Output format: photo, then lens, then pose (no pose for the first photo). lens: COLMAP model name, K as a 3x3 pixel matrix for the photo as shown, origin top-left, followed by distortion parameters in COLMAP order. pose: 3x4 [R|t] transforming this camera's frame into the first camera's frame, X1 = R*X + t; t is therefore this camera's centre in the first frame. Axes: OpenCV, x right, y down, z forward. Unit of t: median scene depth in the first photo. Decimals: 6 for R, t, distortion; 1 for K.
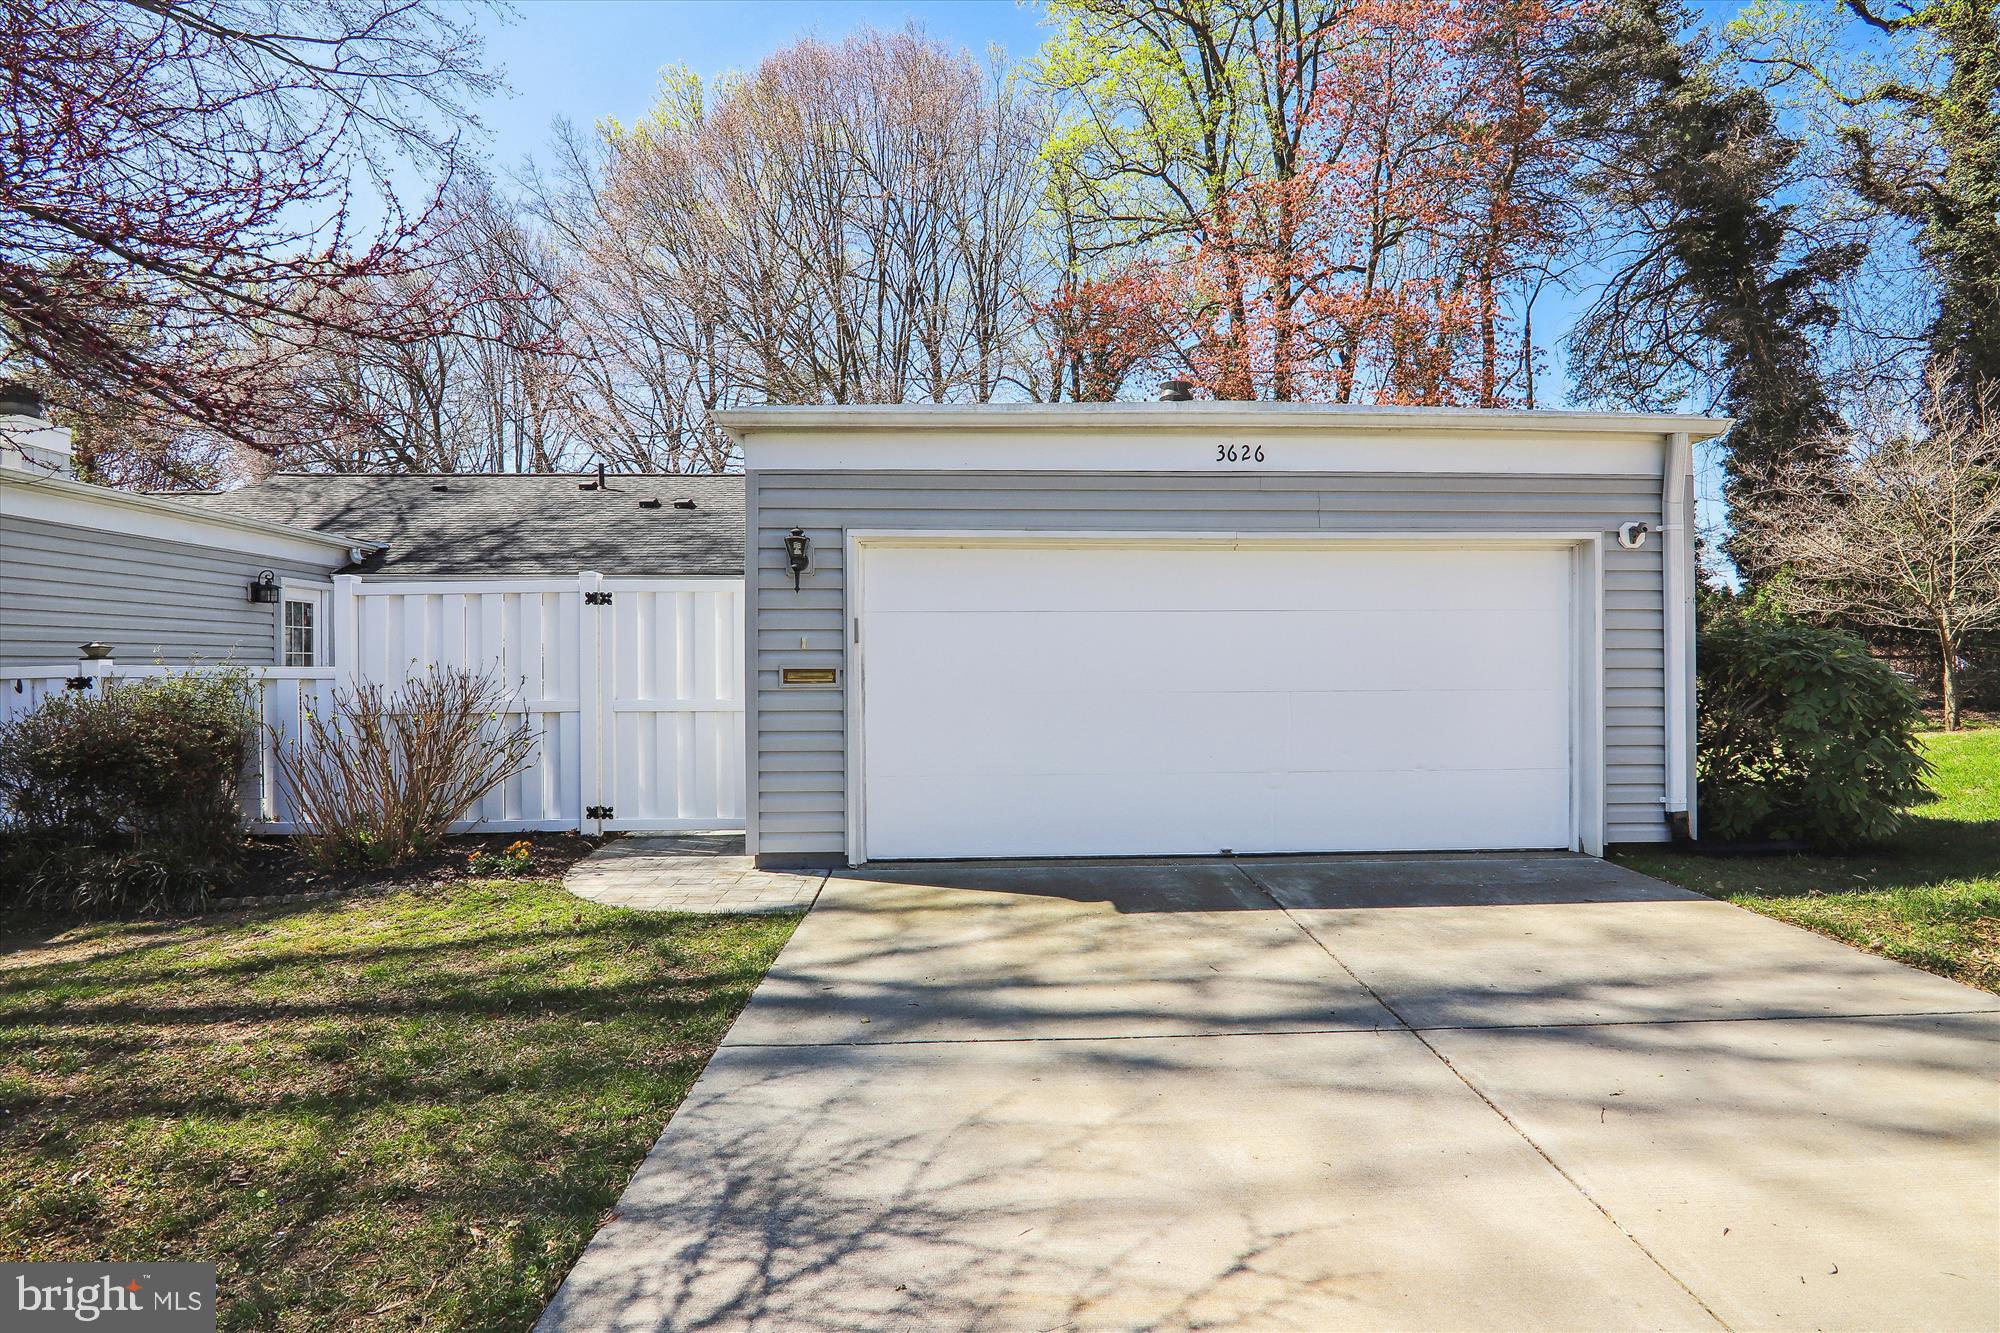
lens RADIAL K [[995.2, 0, 1000.2], [0, 995.2, 660.6], [0, 0, 1]] dist [-0.007038, -0.003895]
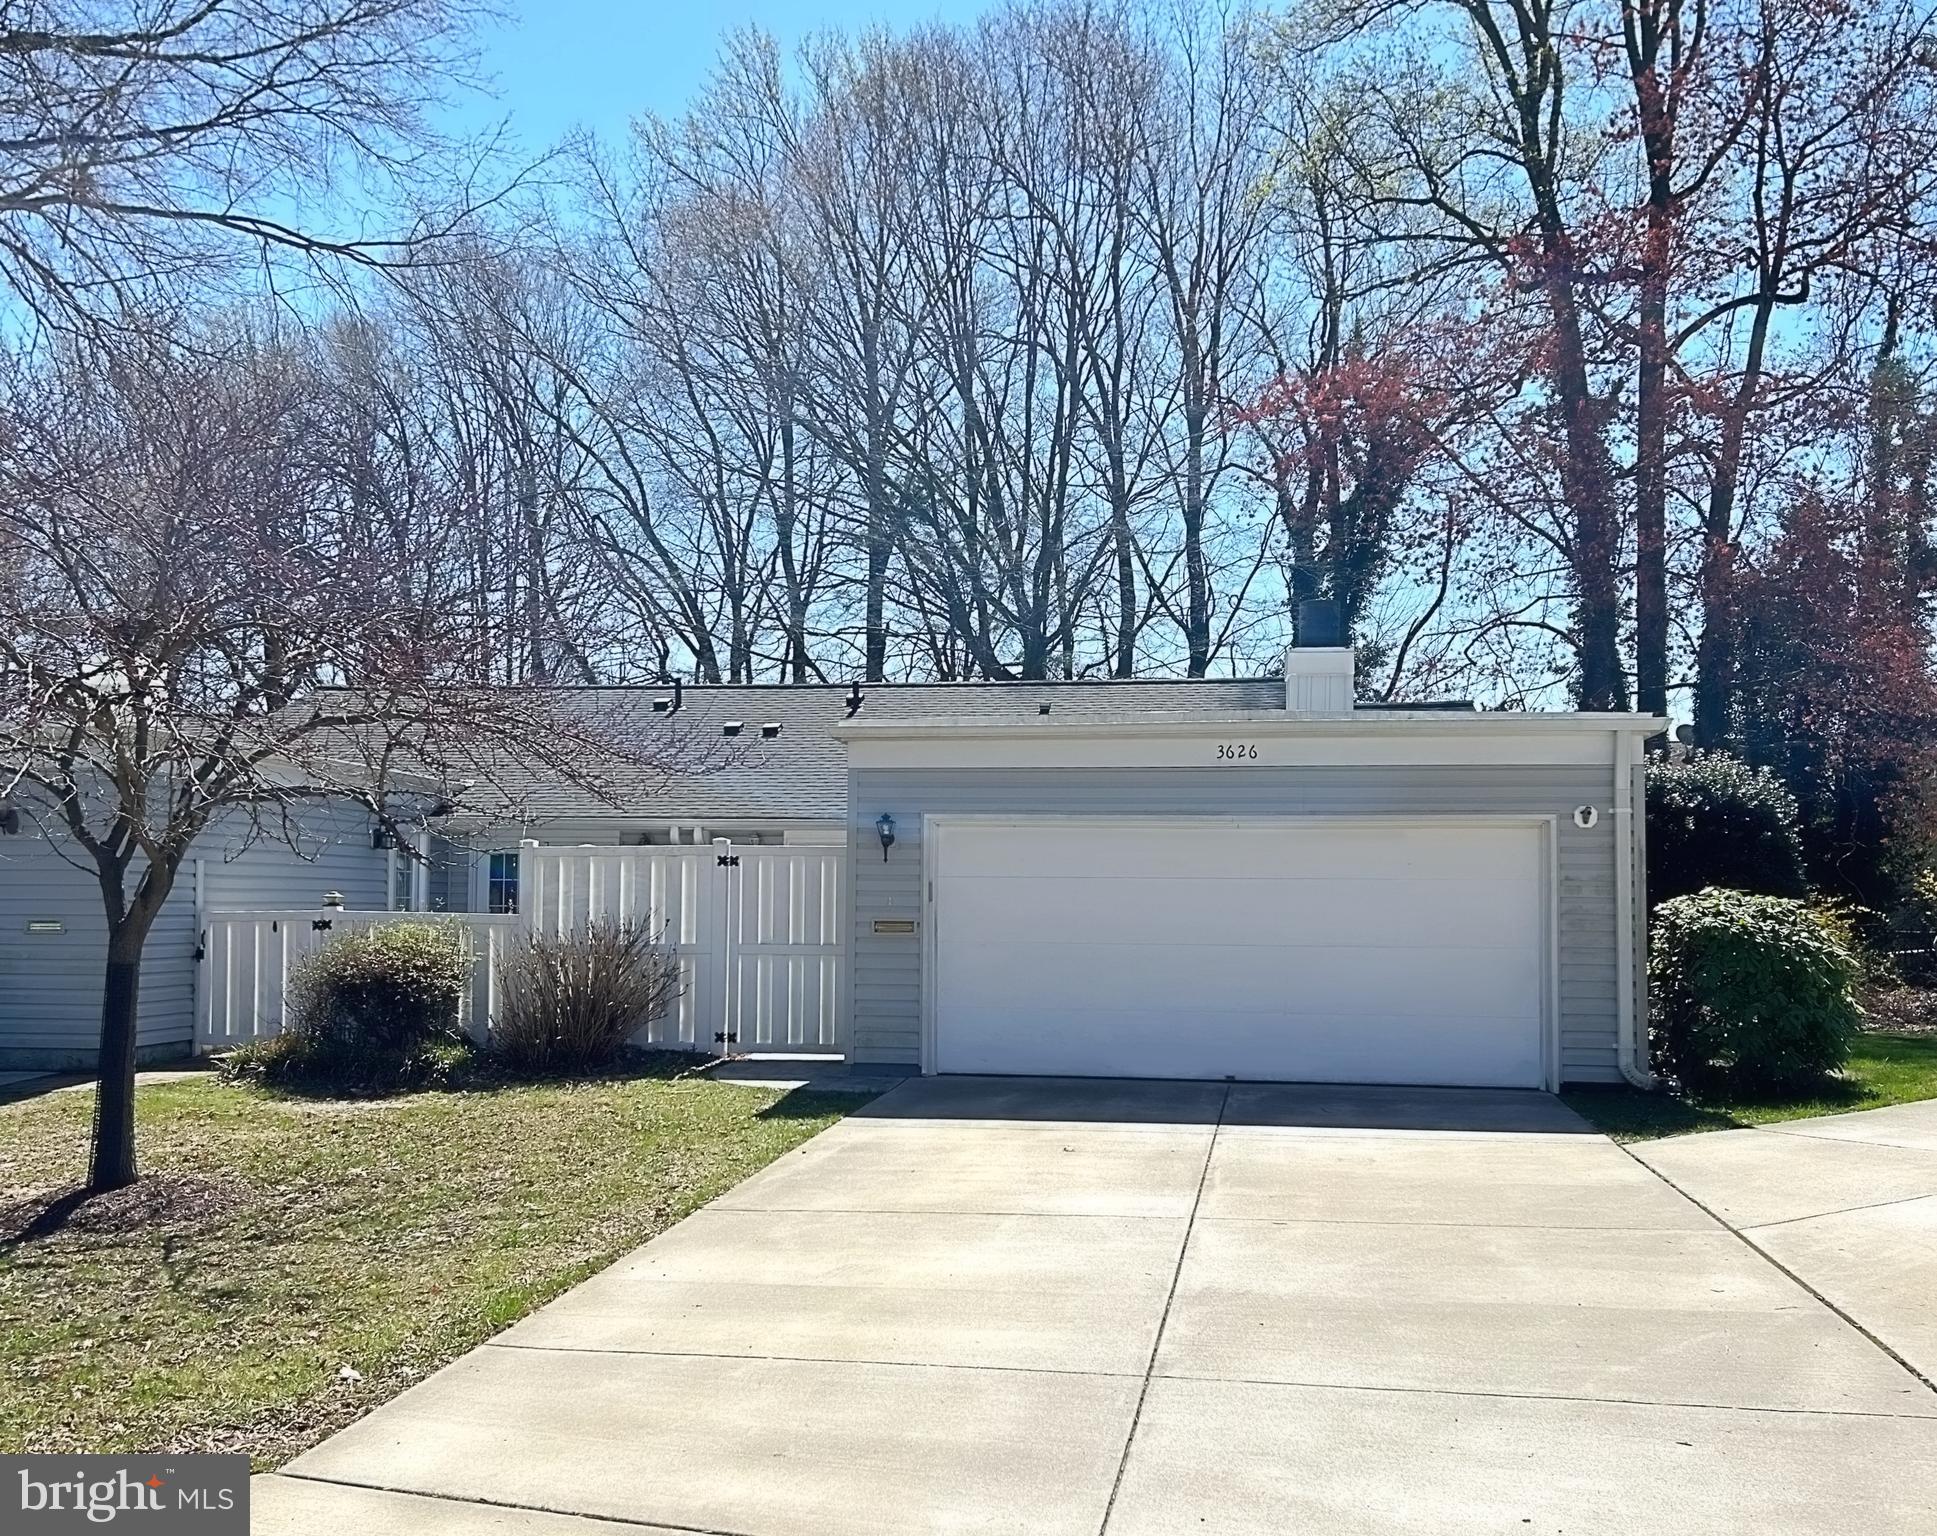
lens RADIAL K [[2337.1, 0, 966.4], [0, 2337.1, 766.9], [0, 0, 1]] dist [0.124711, 0.000000]
pose [[0.982939, 0.001039, -0.183929, 0.426511], [-0.011501, 0.998374, -0.055825, -0.021674], [0.183572, 0.056988, 0.981353, -1.837330]]
